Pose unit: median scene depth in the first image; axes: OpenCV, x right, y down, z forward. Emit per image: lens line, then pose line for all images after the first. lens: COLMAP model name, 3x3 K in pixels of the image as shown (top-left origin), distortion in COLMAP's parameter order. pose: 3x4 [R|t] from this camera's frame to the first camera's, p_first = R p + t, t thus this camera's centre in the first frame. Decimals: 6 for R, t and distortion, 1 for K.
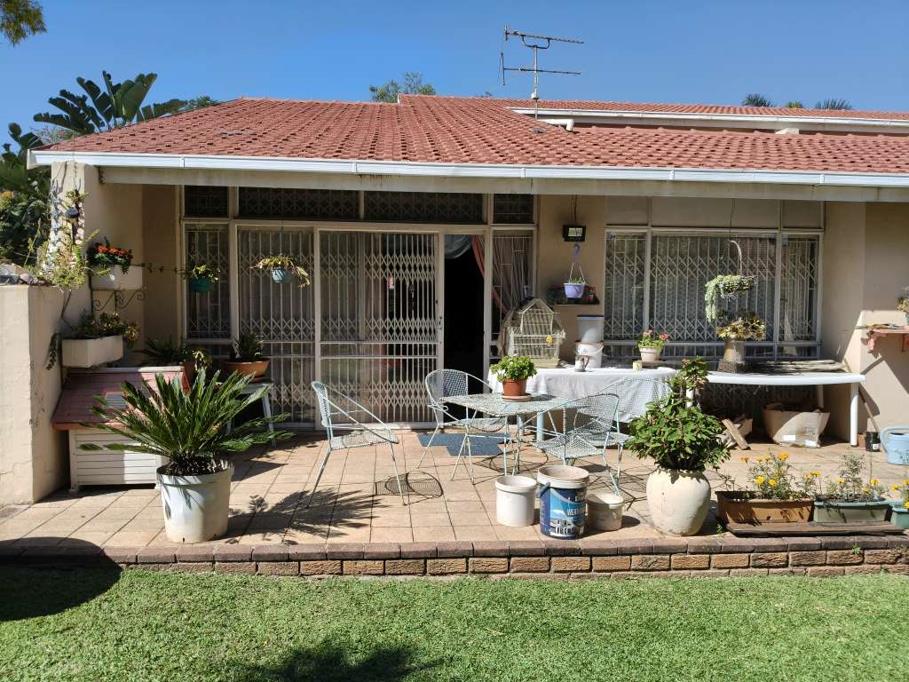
lens RADIAL K [[705.5, 0, 450.6], [0, 705.5, 345.0], [0, 0, 1]] dist [0.042126, -0.100691]
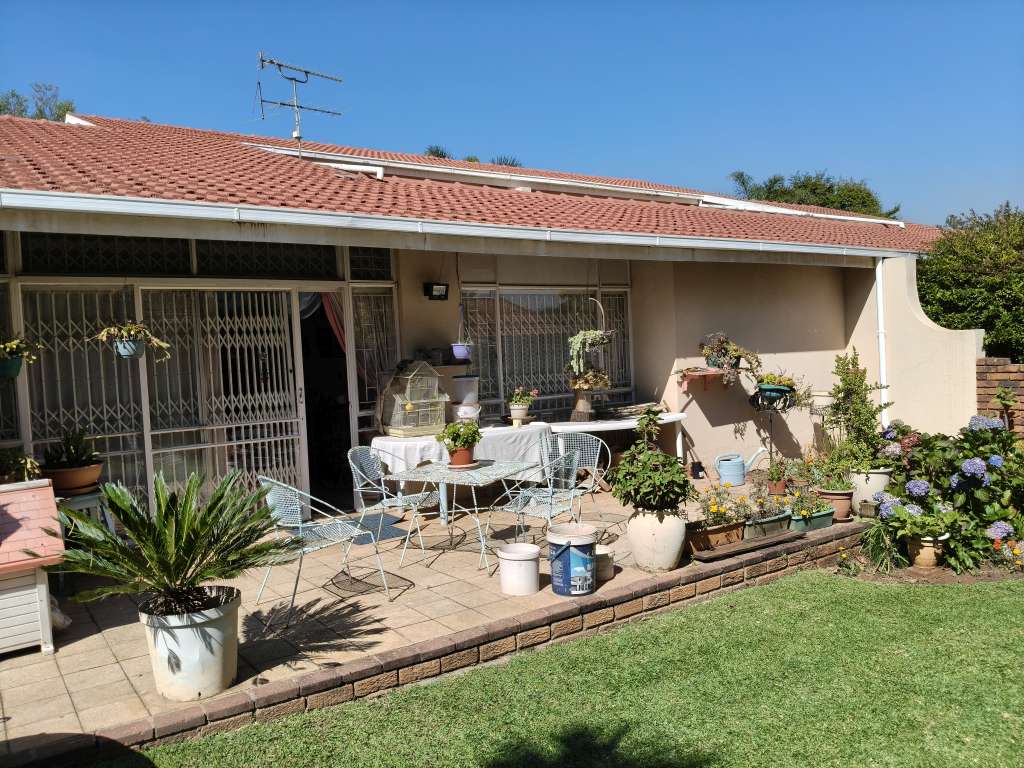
lens RADIAL K [[795.7, 0, 507.1], [0, 795.7, 390.1], [0, 0, 1]] dist [0.024590, -0.059408]
pose [[0.857057, -0.070947, 0.510313, -0.324816], [0.084371, 0.996429, -0.003169, -0.015238], [-0.508266, 0.045772, 0.859983, 0.044405]]
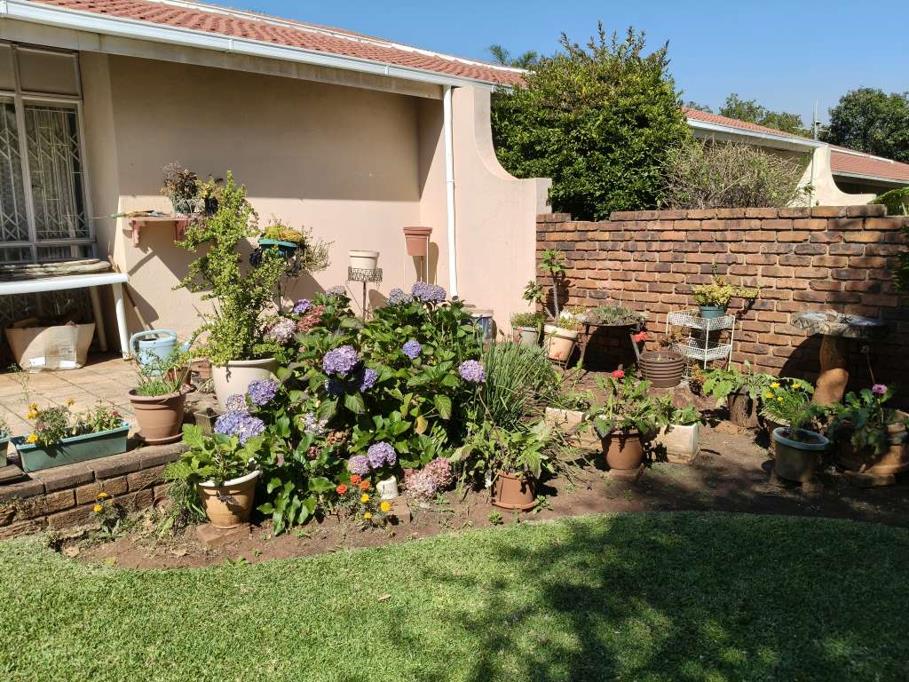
lens RADIAL K [[705.5, 0, 458.9], [0, 705.5, 337.2], [0, 0, 1]] dist [0.042126, -0.100691]
pose [[0.769262, -0.120027, 0.627558, 0.370457], [0.061220, 0.991524, 0.114595, 0.046951], [-0.635993, -0.049735, 0.770090, 0.114684]]
